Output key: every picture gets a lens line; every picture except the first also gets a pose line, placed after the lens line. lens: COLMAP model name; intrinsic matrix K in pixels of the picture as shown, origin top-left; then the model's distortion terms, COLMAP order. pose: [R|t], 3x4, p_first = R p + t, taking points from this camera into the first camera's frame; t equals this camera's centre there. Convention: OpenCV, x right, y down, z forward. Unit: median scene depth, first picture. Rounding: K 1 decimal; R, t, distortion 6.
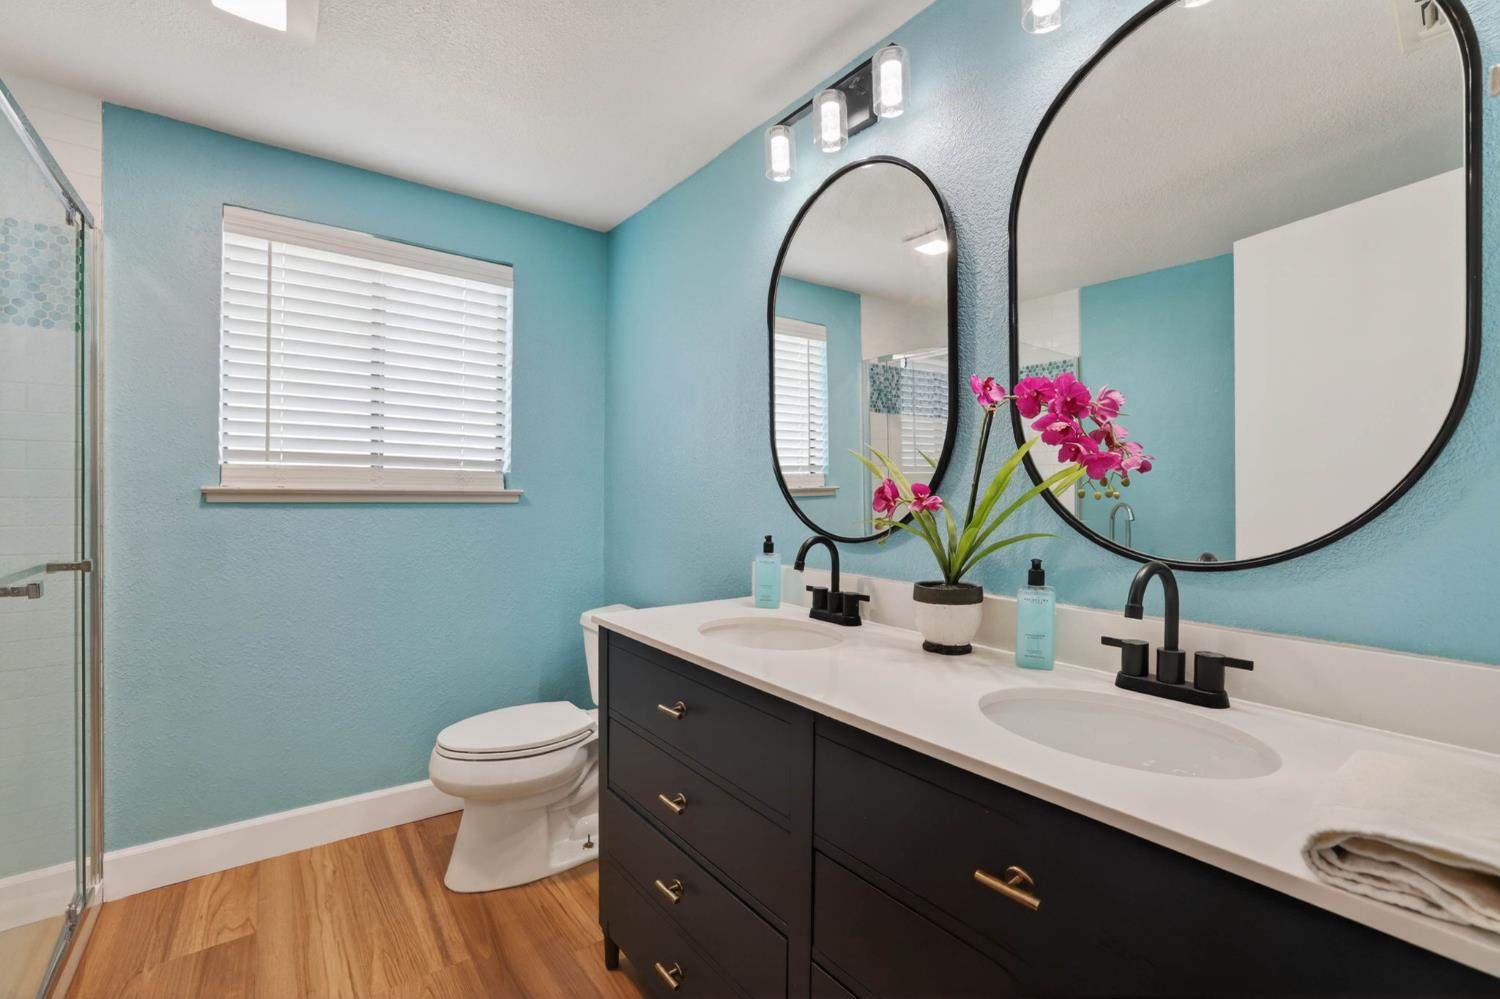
lens RADIAL K [[645.8, 0, 759.1], [0, 645.8, 497.2], [0, 0, 1]] dist [-0.039850, 0.013390]
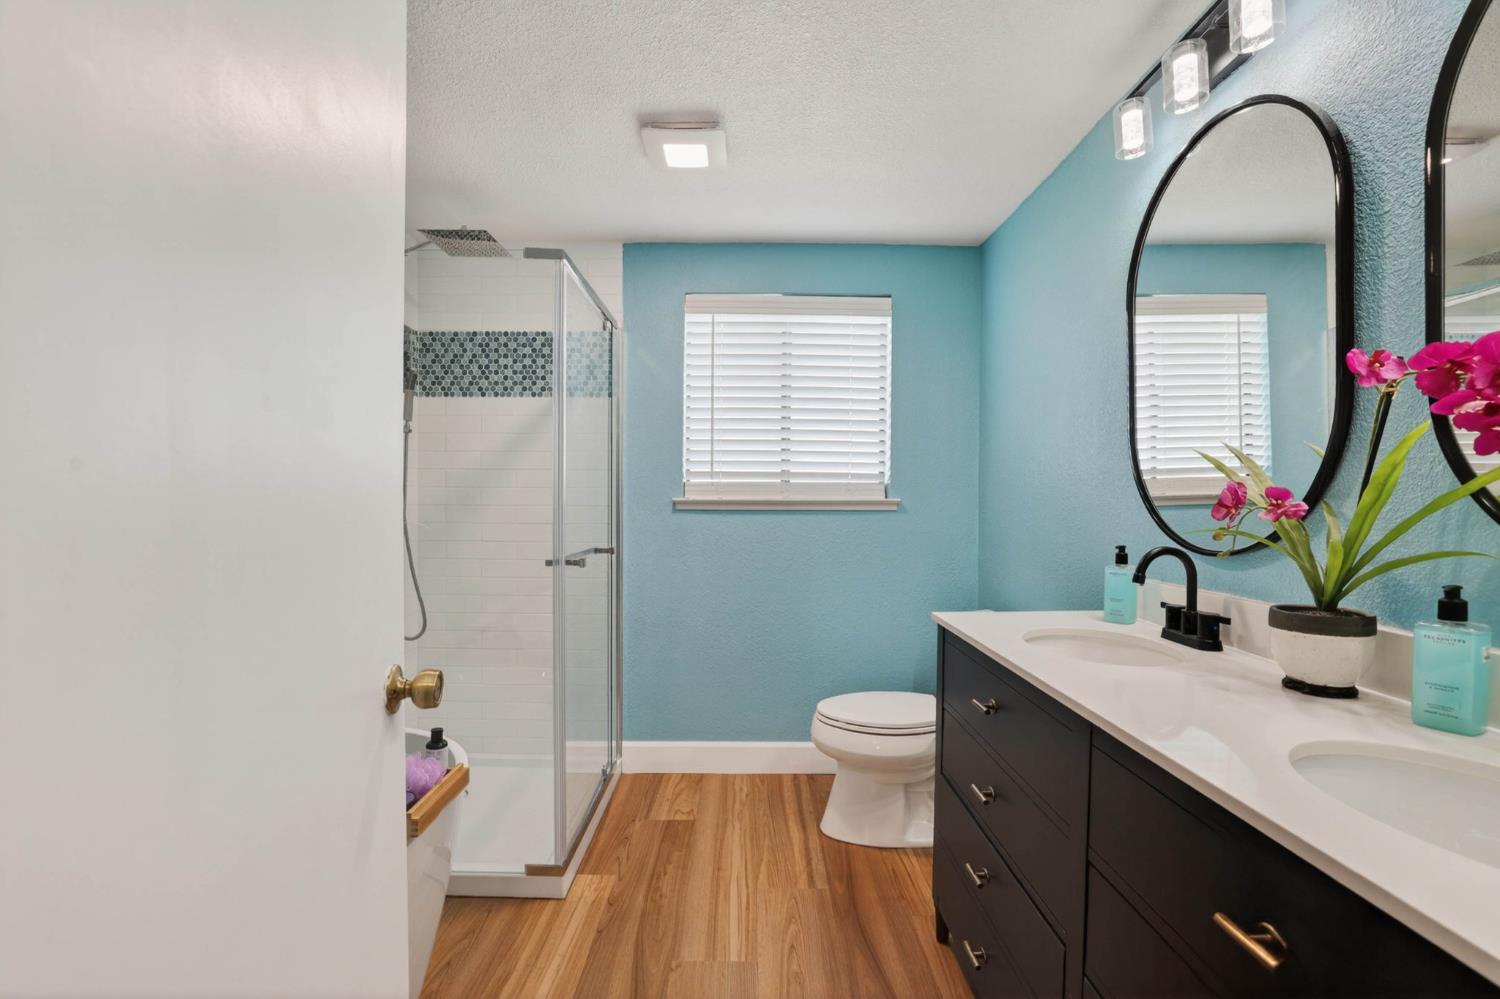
lens RADIAL K [[642.5, 0, 754.4], [0, 642.5, 504.6], [0, 0, 1]] dist [-0.044461, 0.017500]
pose [[0.801435, -0.003112, -0.598074, 0.143460], [0.001746, 0.999994, -0.002864, 0.002182], [0.598079, 0.001251, 0.801436, -0.047120]]
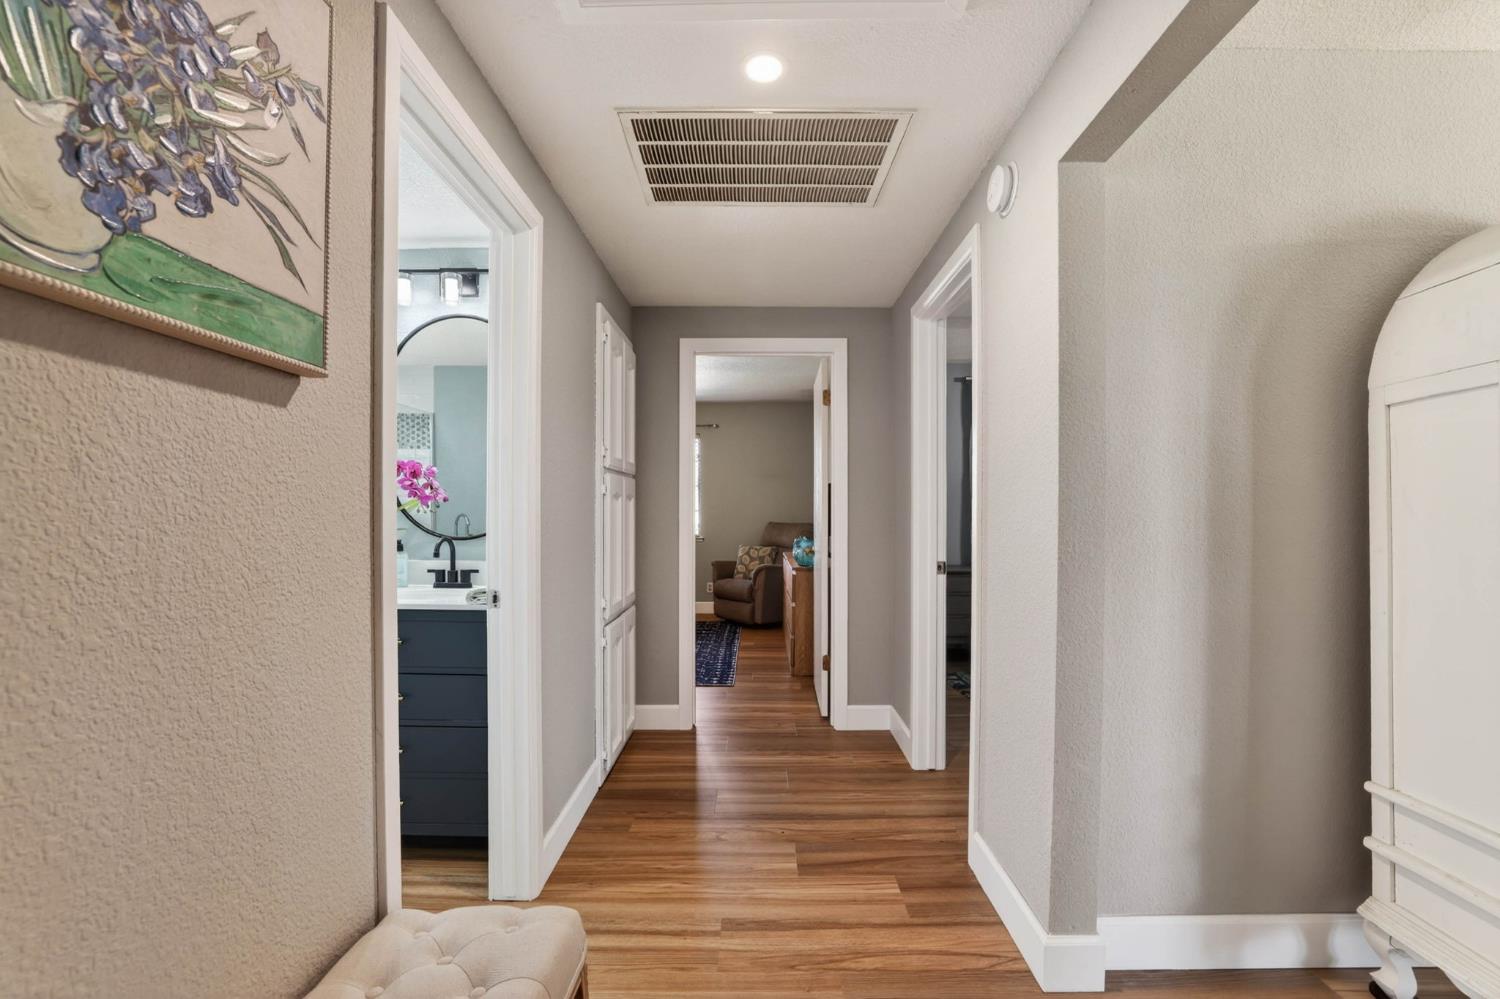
lens RADIAL K [[642.5, 0, 754.4], [0, 642.5, 504.6], [0, 0, 1]] dist [-0.044461, 0.017500]
pose [[0.613404, -0.004780, 0.789755, -0.352648], [0.007725, 0.999970, 0.000053, -0.011543], [-0.789732, 0.006068, 0.613422, -0.850173]]
